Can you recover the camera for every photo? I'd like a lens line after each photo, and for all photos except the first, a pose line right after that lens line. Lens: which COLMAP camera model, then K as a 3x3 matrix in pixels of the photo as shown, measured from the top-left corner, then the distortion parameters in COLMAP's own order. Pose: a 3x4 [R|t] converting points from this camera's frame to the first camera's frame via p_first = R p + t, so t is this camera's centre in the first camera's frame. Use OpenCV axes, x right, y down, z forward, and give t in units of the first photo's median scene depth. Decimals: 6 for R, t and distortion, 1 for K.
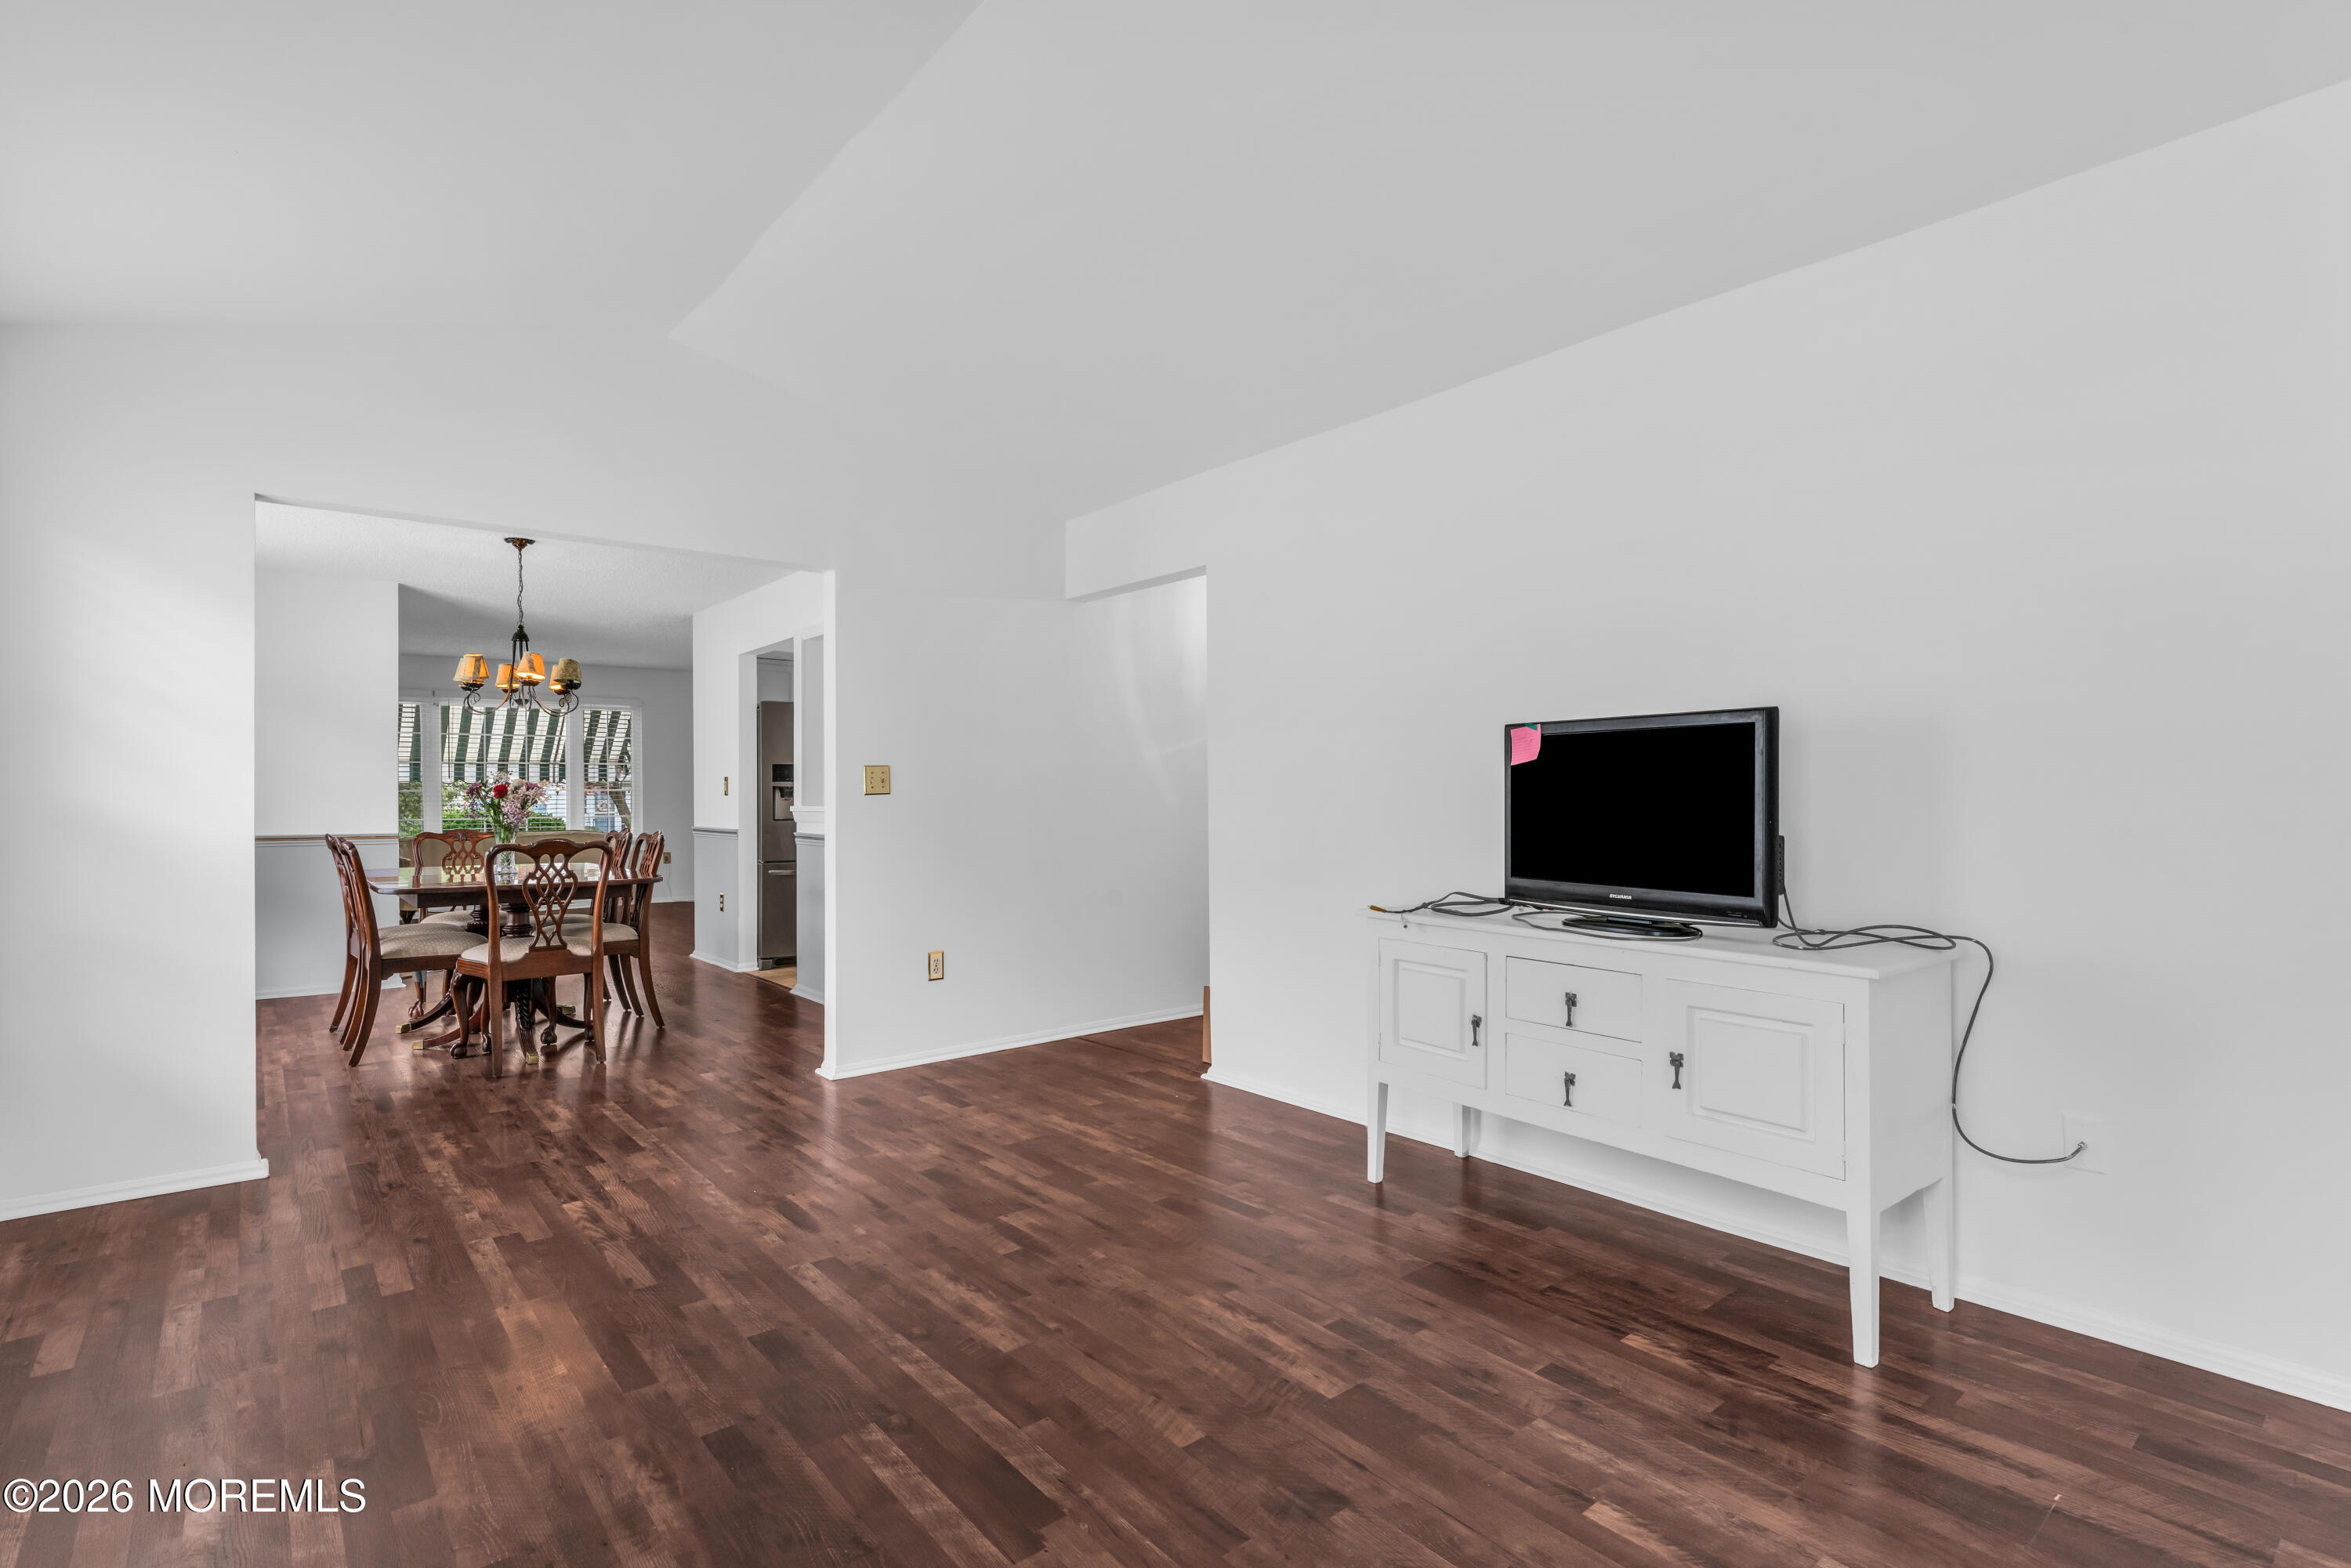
lens RADIAL K [[1153.3, 0, 1179.5], [0, 1153.3, 768.0], [0, 0, 1]] dist [-0.001325, -0.000312]
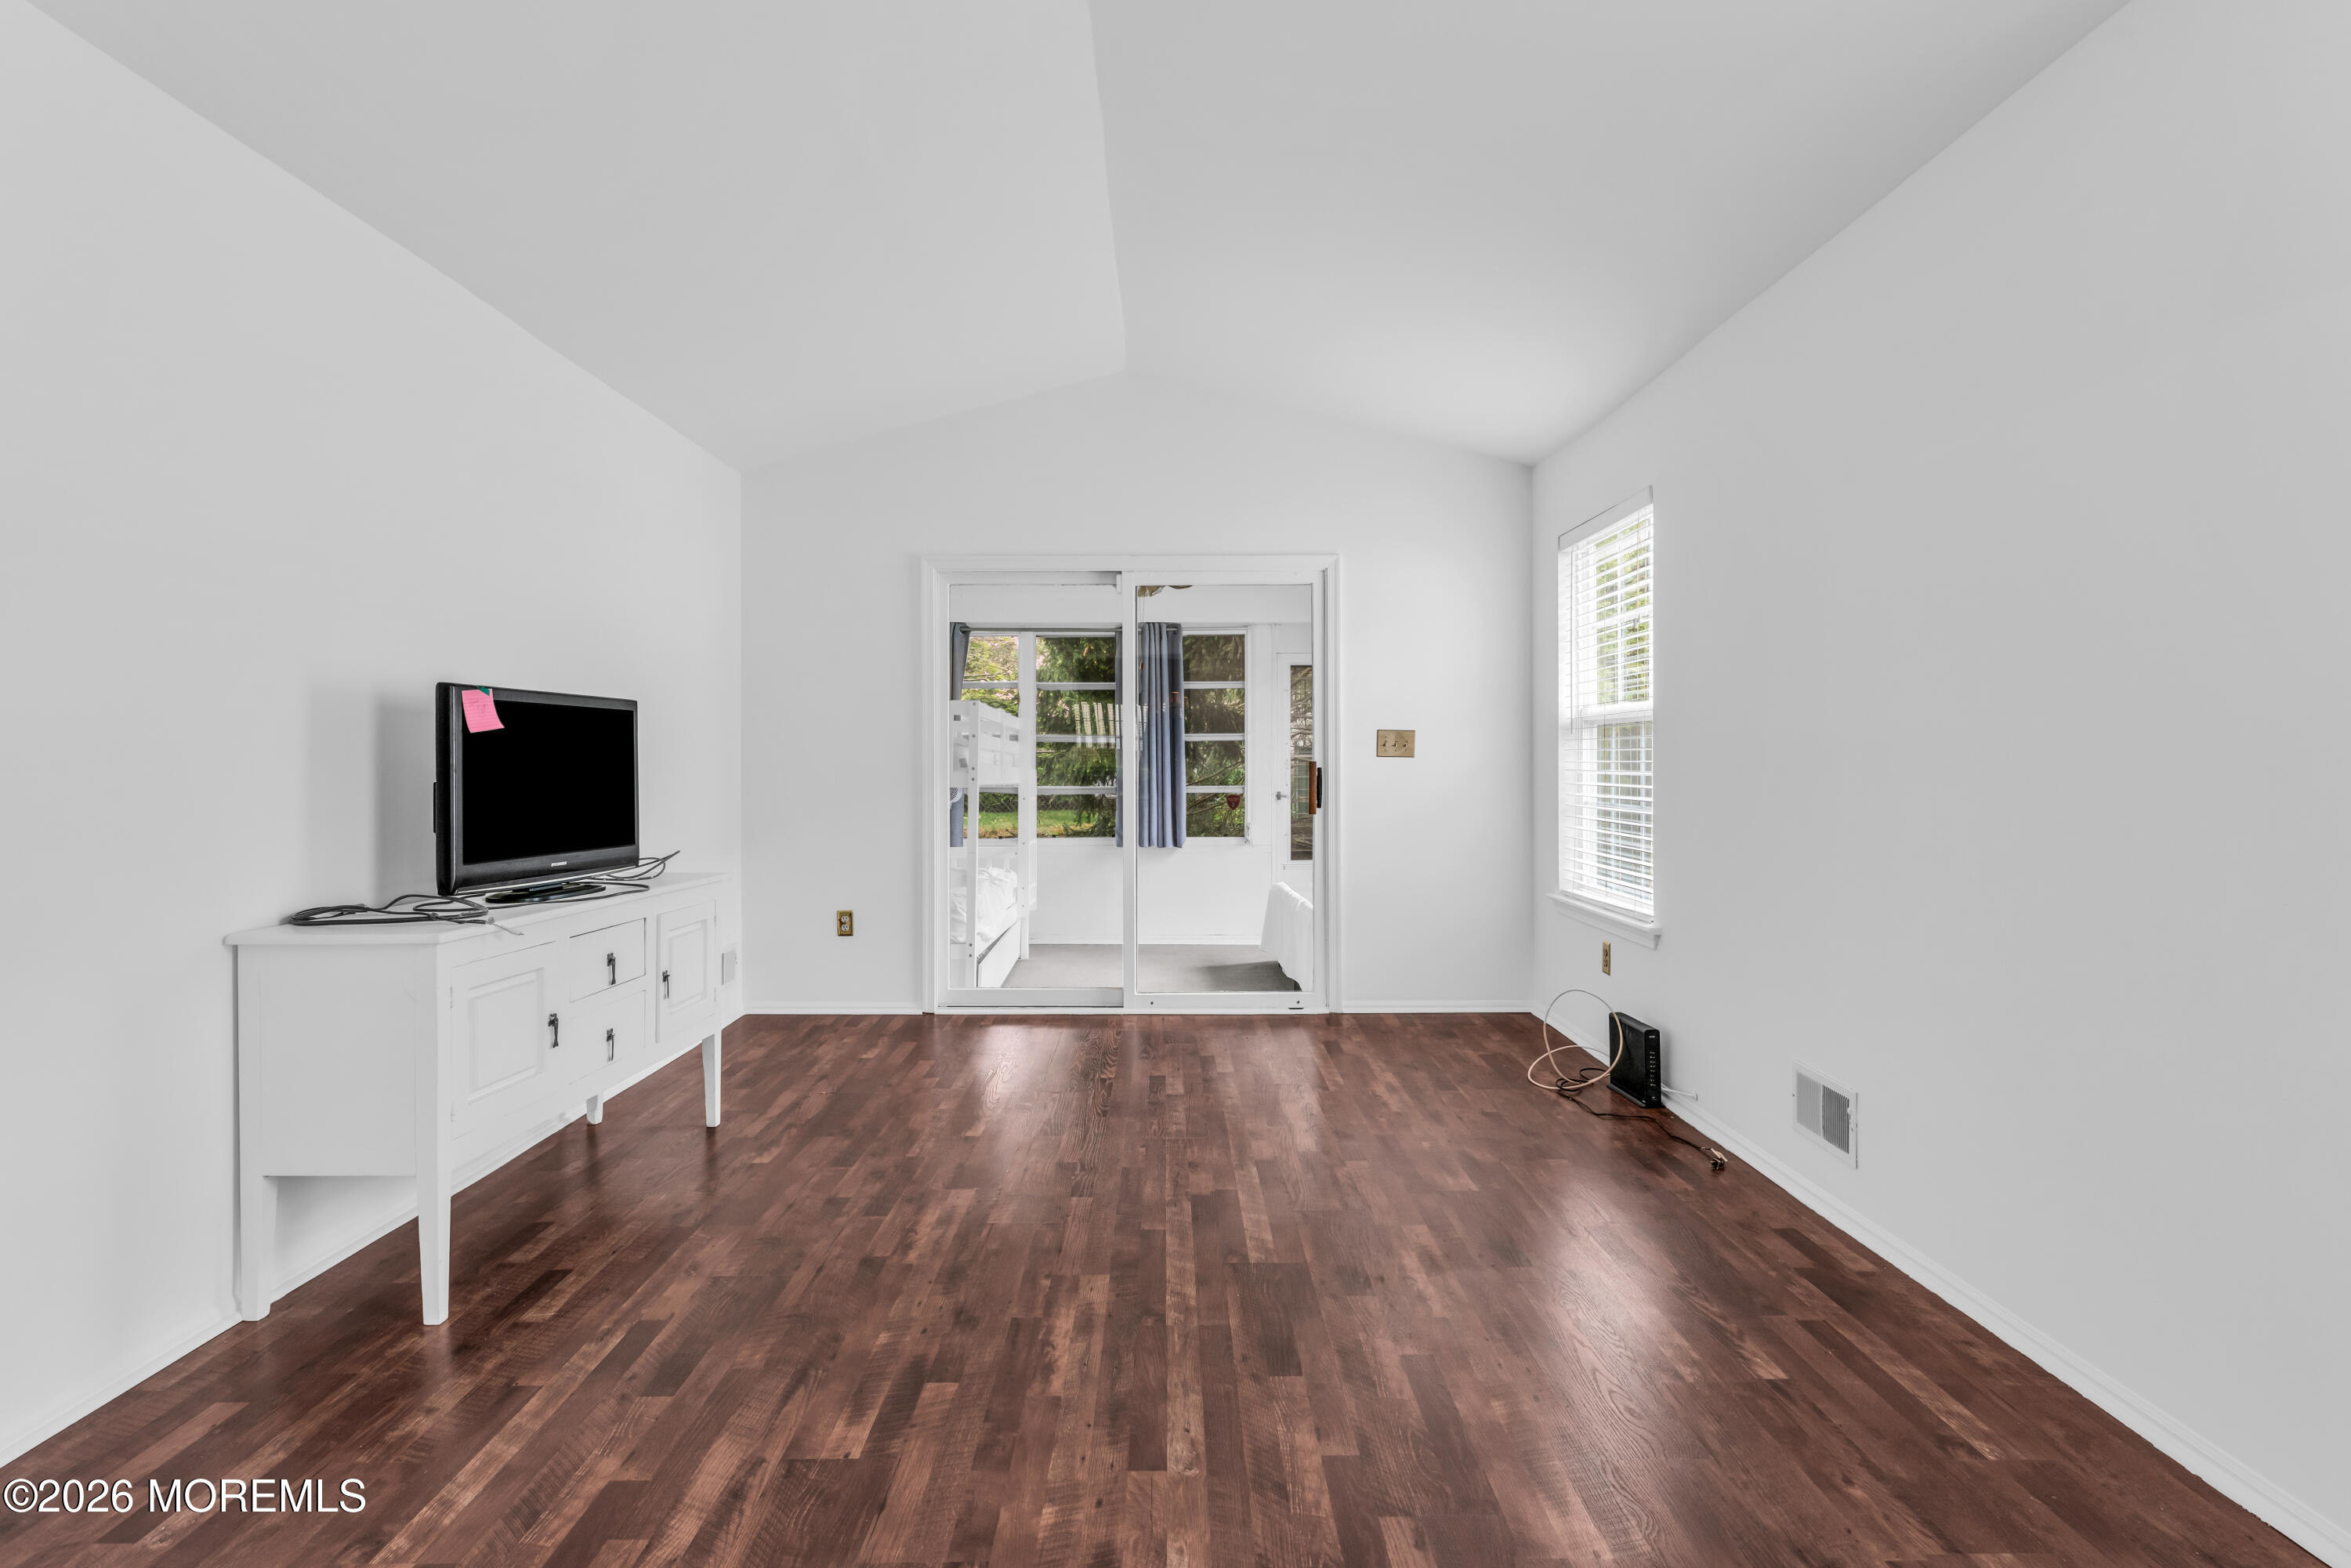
lens RADIAL K [[1153.3, 0, 1179.5], [0, 1153.3, 768.0], [0, 0, 1]] dist [-0.001325, -0.000312]
pose [[-0.777318, 0.005603, 0.629083, -0.809304], [-0.004737, 0.999880, -0.014760, 0.041708], [-0.629090, -0.014453, -0.777198, 1.649525]]
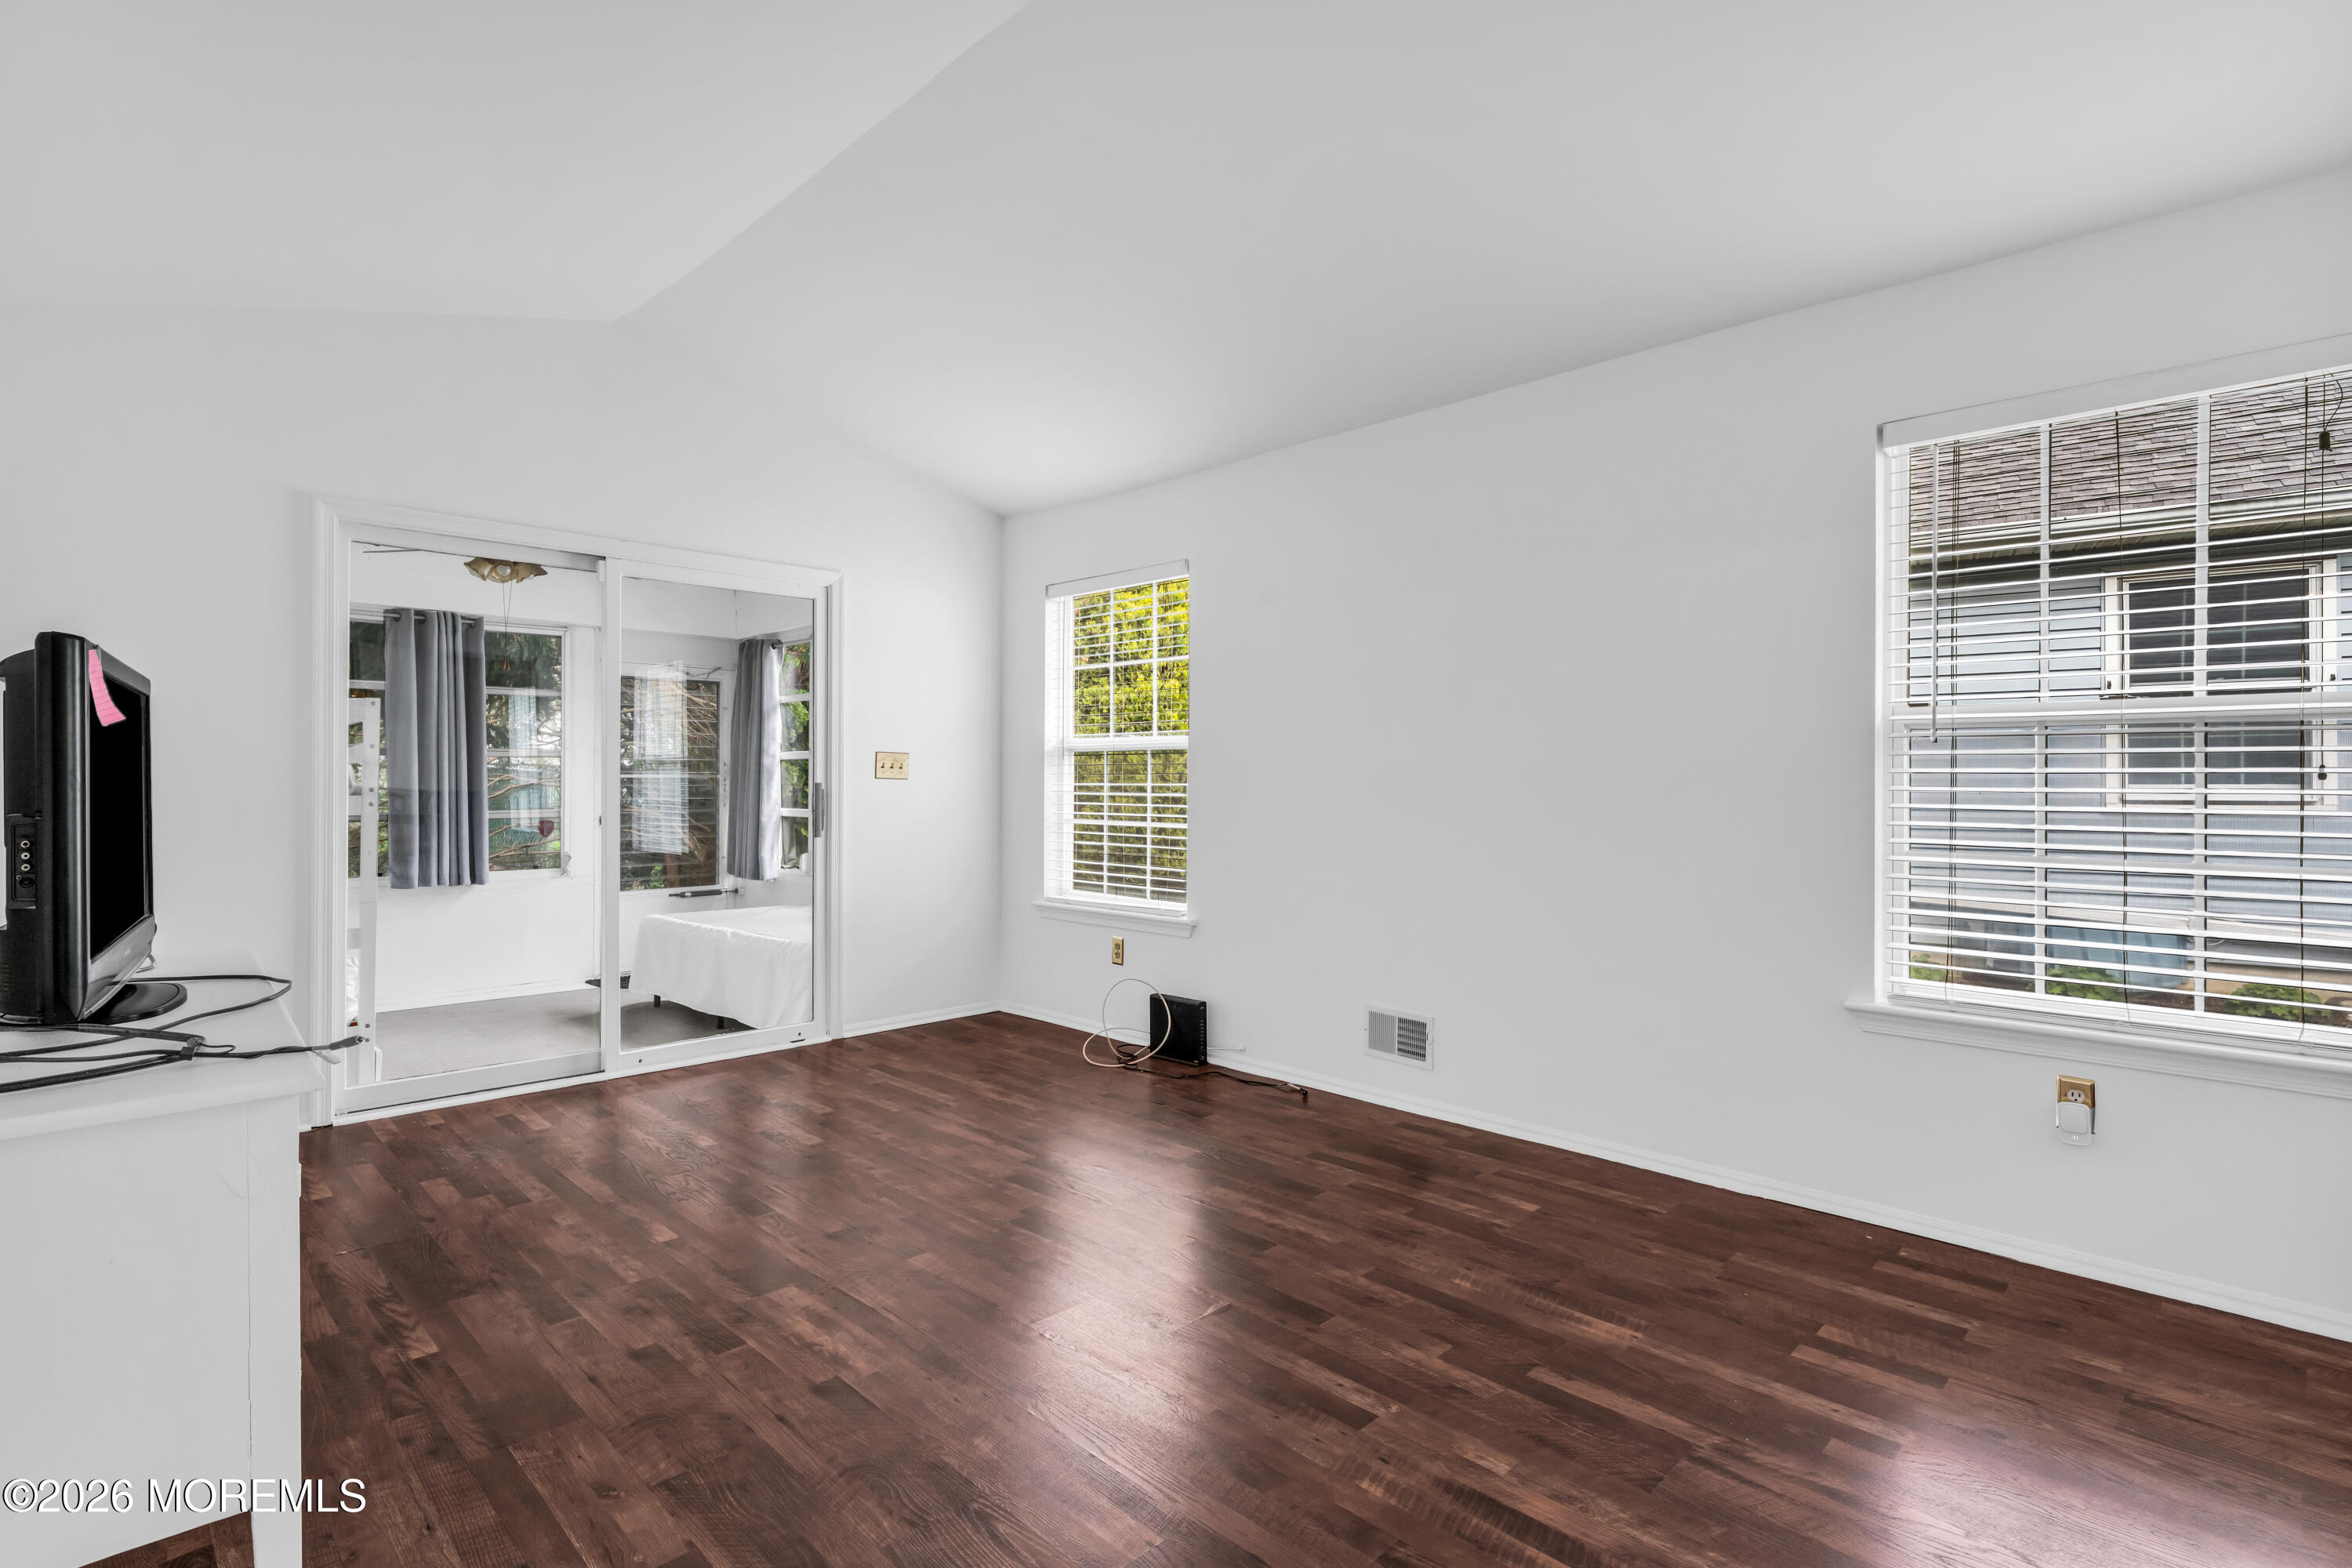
lens RADIAL K [[1099.7, 0, 1176.0], [0, 1099.7, 784.0], [0, 0, 1]] dist [-0.001856, -0.000978]
pose [[-0.995831, 0.004398, -0.091108, -0.140447], [0.006160, 0.999799, -0.019072, 0.040942], [0.091005, -0.019554, -0.995658, 1.850010]]
